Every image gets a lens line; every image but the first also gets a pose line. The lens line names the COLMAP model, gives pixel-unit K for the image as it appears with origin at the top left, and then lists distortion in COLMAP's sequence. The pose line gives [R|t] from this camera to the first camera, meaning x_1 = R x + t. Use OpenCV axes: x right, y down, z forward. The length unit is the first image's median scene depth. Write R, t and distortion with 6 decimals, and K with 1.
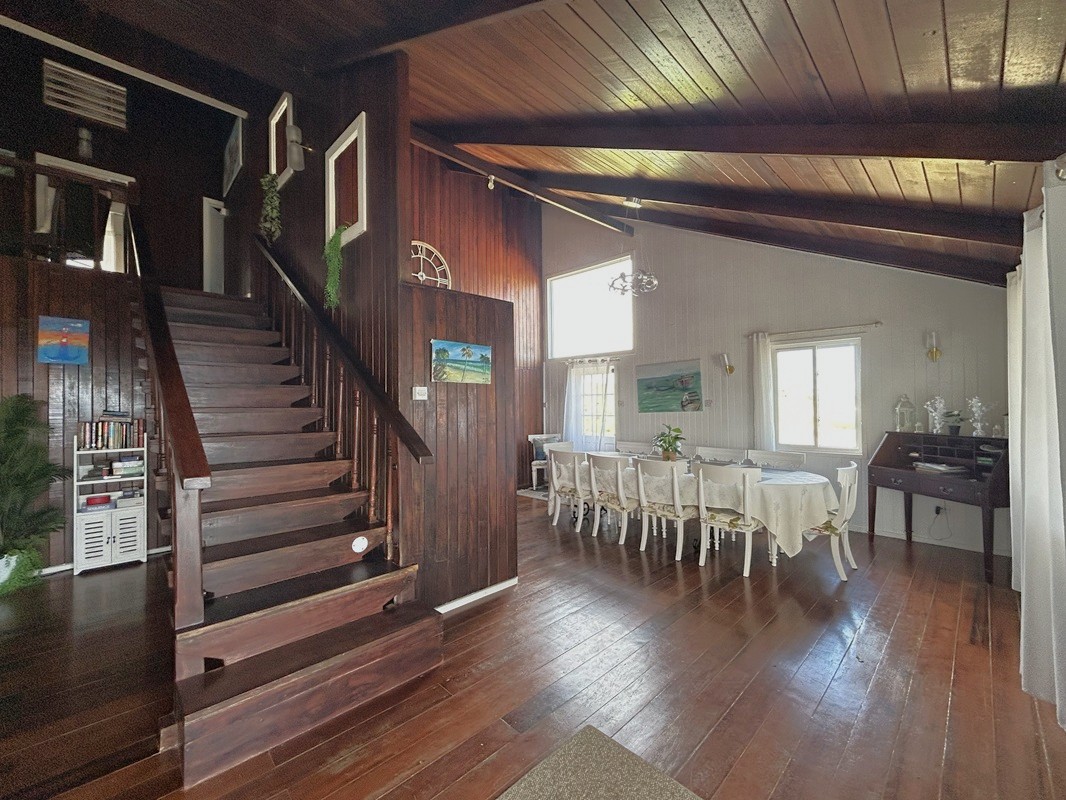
lens RADIAL K [[430.7, 0, 533.0], [0, 430.7, 400.0], [0, 0, 1]] dist [0.000954, -0.000854]
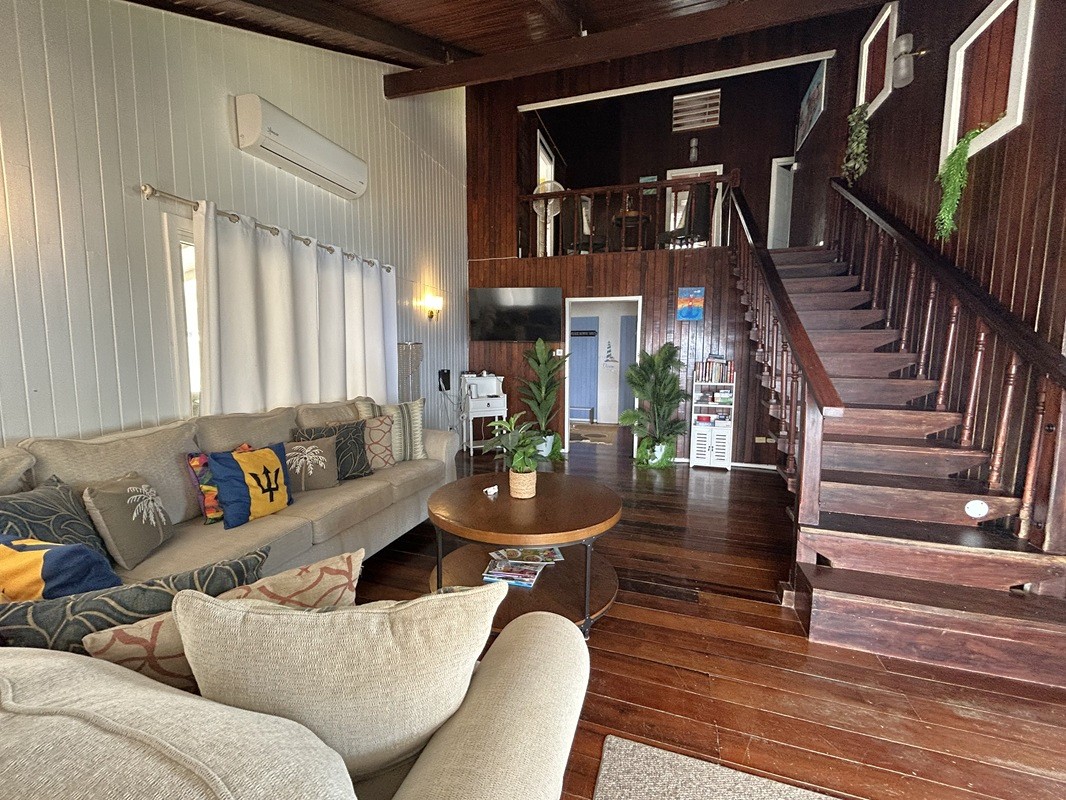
lens RADIAL K [[430.7, 0, 533.0], [0, 430.7, 400.0], [0, 0, 1]] dist [0.000954, -0.000854]
pose [[0.467737, 0.105359, -0.877566, -0.057151], [-0.000771, 0.992918, 0.118797, 0.008602], [0.883867, -0.054889, 0.464506, -0.144269]]
